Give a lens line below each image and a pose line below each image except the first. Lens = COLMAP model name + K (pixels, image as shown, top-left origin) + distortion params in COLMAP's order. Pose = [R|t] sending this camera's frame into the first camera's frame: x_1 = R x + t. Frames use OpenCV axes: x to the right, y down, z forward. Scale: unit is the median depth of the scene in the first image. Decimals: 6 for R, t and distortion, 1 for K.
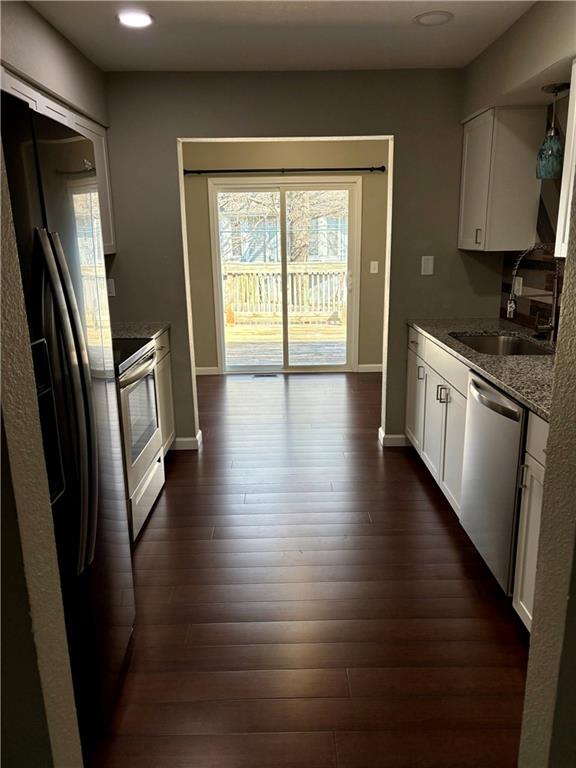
lens RADIAL K [[596.1, 0, 282.7], [0, 596.1, 398.6], [0, 0, 1]] dist [0.056425, -0.028685]
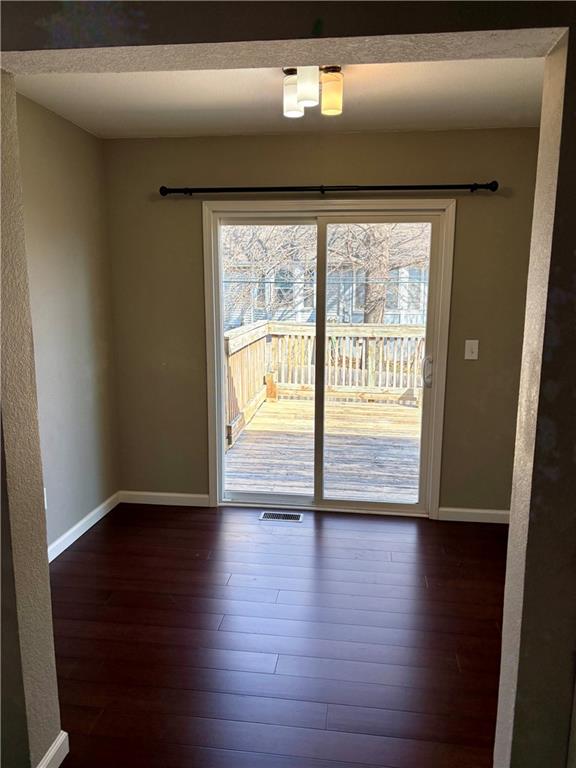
lens RADIAL K [[596.1, 0, 279.5], [0, 596.1, 390.7], [0, 0, 1]] dist [0.056425, -0.028685]
pose [[0.989598, 0.046669, -0.136077, 0.027908], [-0.058755, 0.994544, -0.086193, -0.068607], [0.131312, 0.093291, 0.986942, 0.232002]]
